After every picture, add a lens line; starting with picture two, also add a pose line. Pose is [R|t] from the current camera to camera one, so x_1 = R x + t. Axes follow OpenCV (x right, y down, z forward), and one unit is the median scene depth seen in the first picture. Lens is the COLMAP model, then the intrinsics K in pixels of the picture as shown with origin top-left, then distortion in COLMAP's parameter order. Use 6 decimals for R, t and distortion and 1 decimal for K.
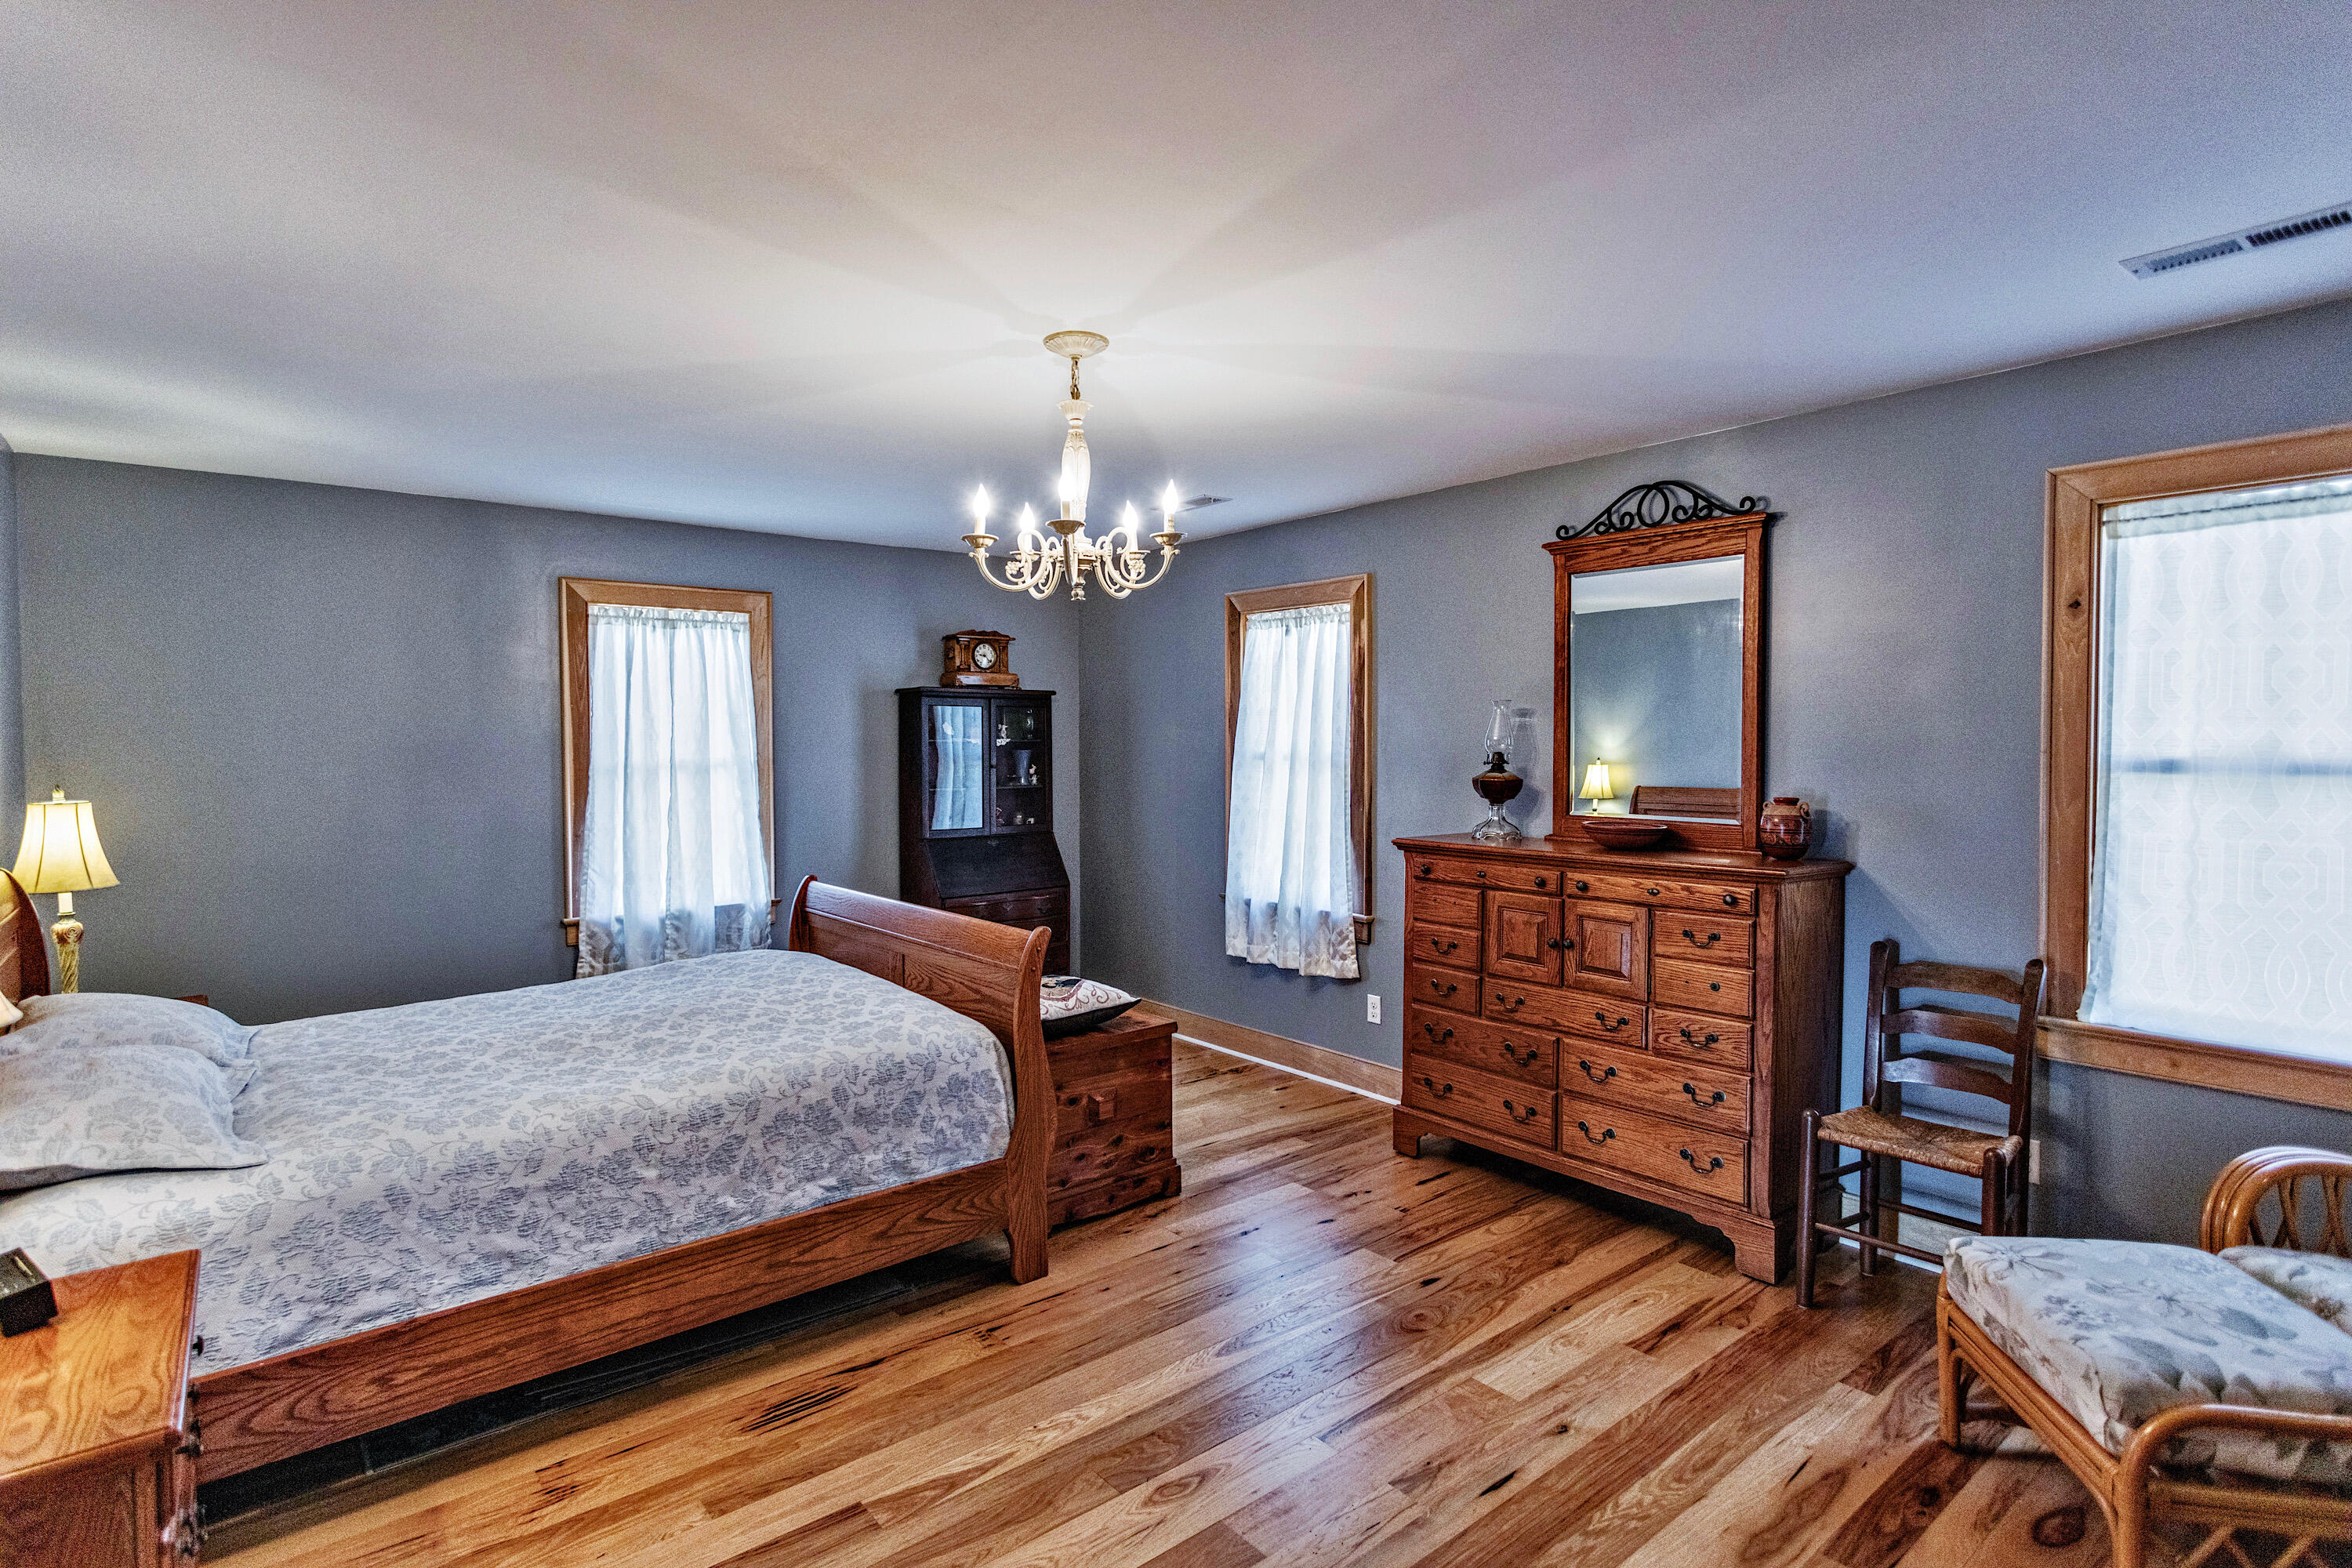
lens RADIAL K [[1132.3, 0, 1168.5], [0, 1132.3, 770.9], [0, 0, 1]] dist [0.005681, 0.000952]
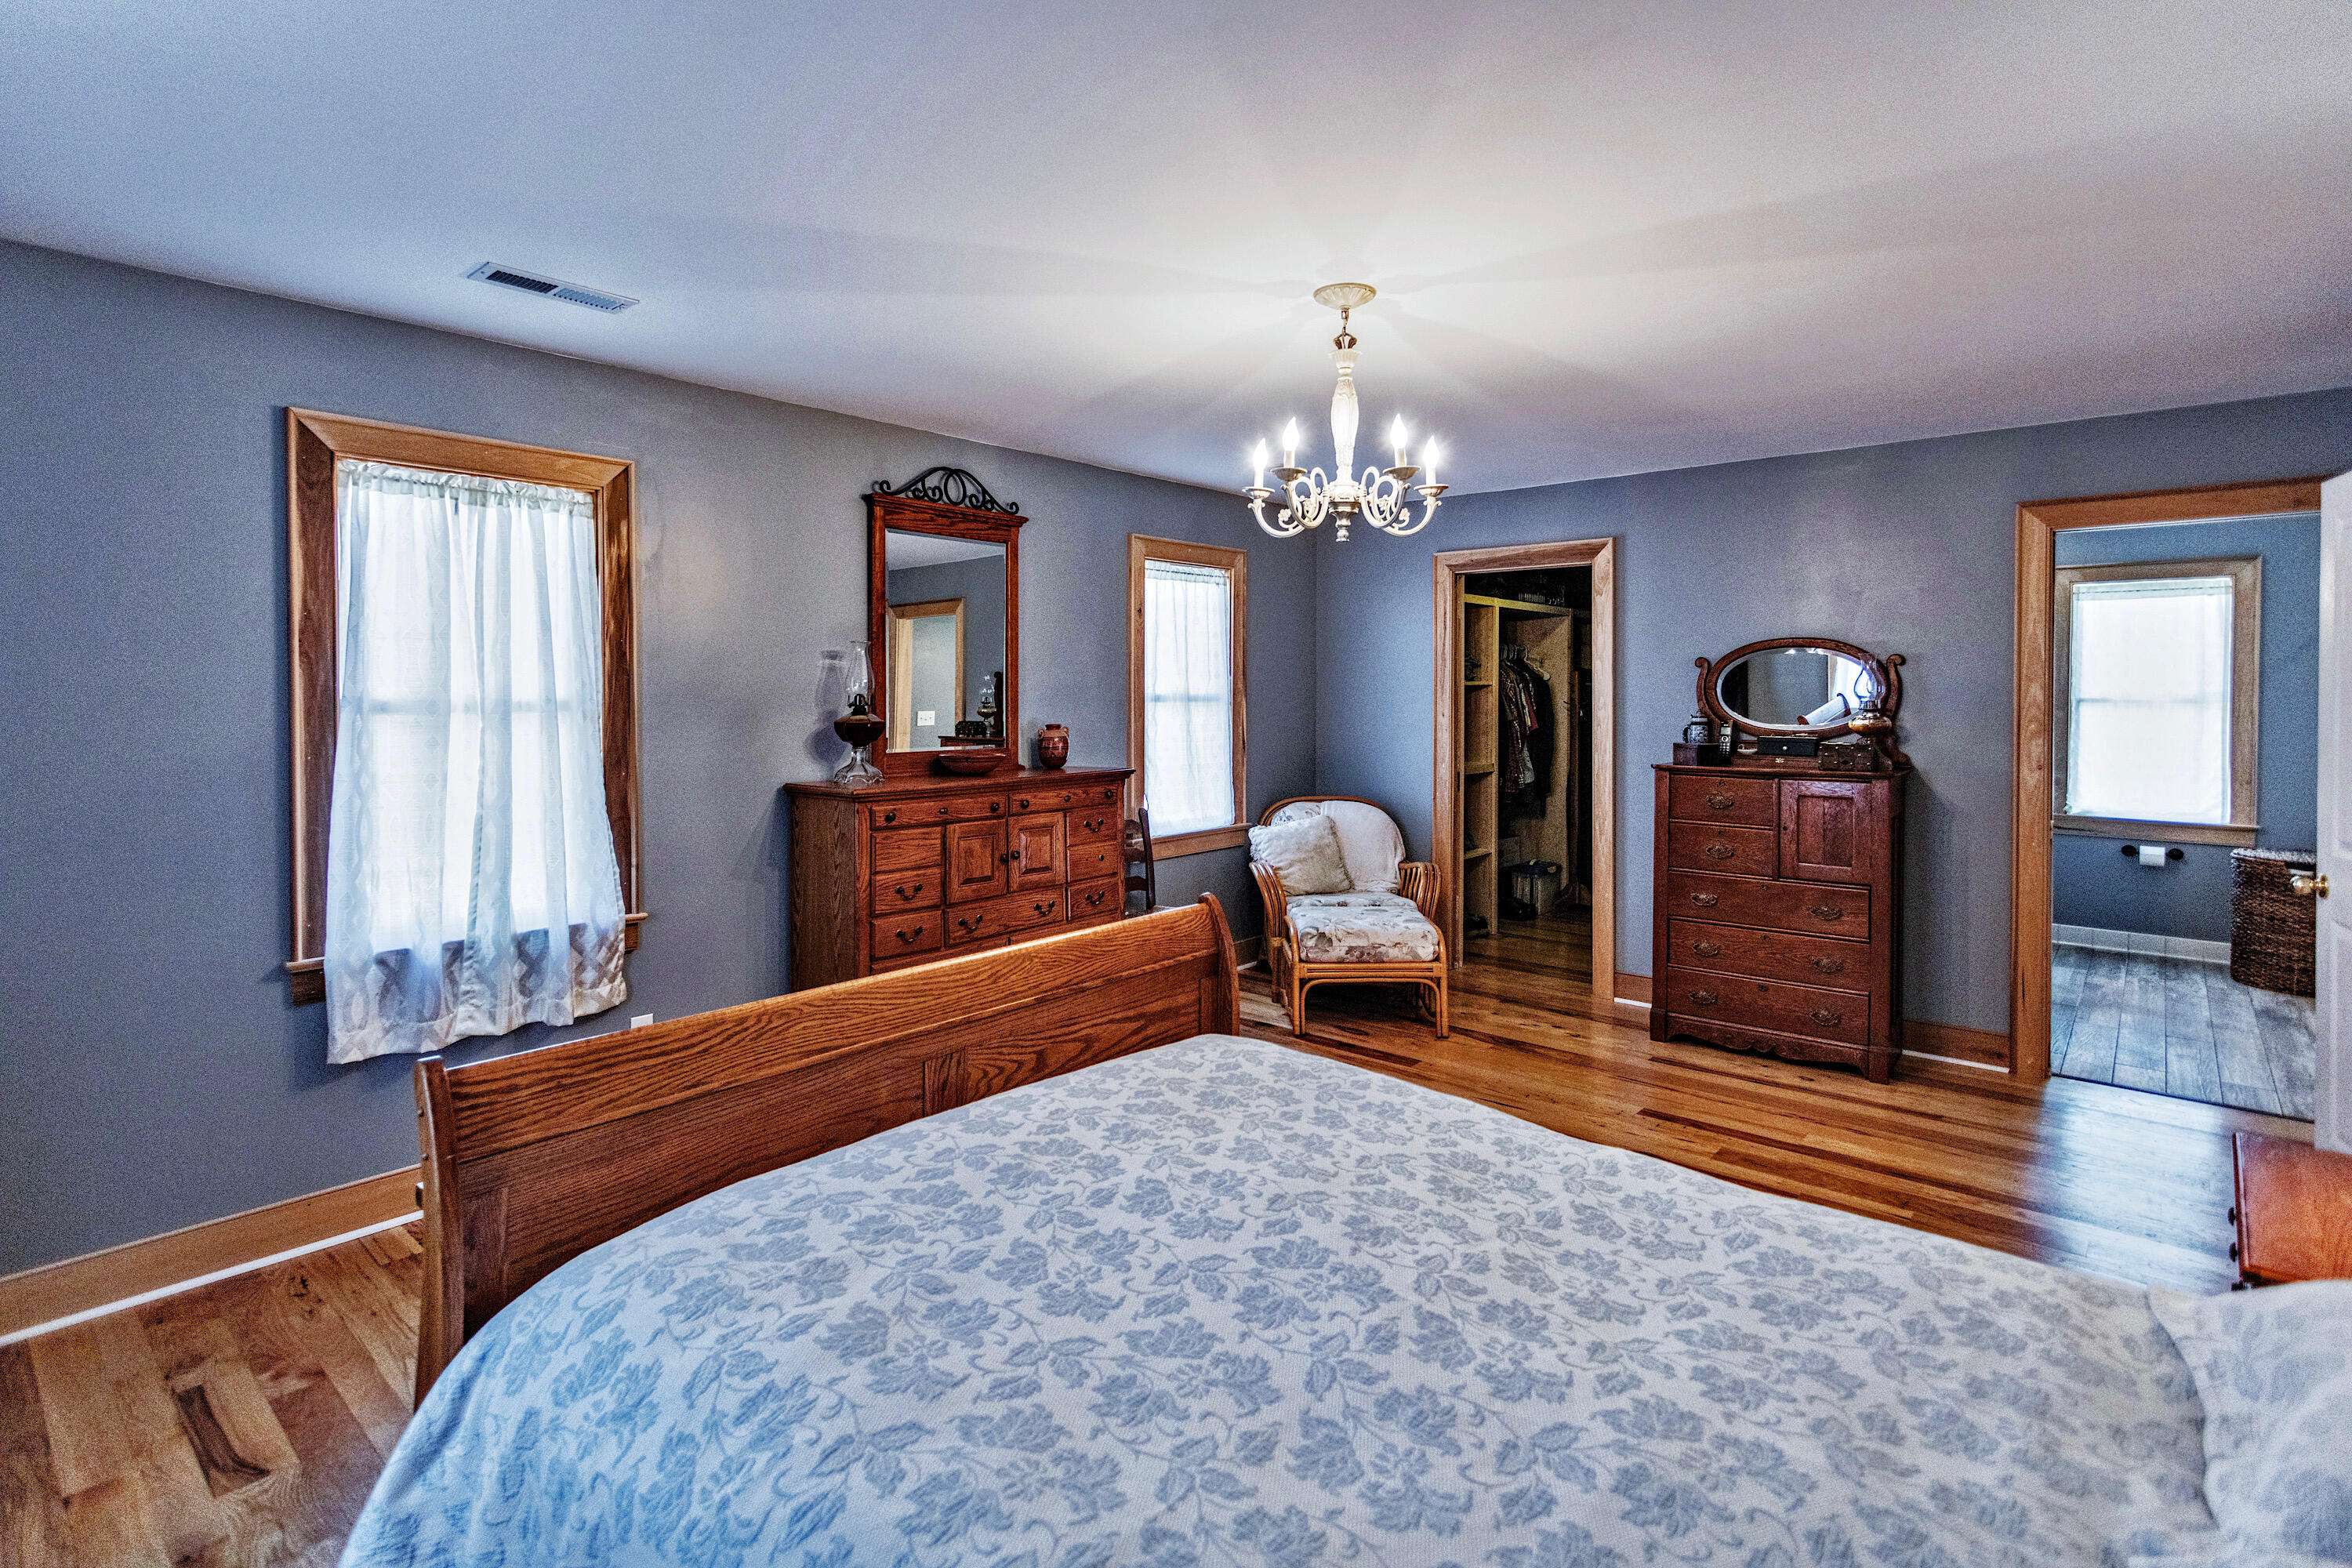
lens RADIAL K [[1141.0, 0, 1174.1], [0, 1141.0, 696.8], [0, 0, 1]] dist [0.002564, 0.000989]
pose [[-0.162704, -0.003261, 0.986669, -0.804531], [0.029193, 0.999541, 0.008118, -0.015969], [-0.986243, 0.030125, -0.162534, 0.977486]]
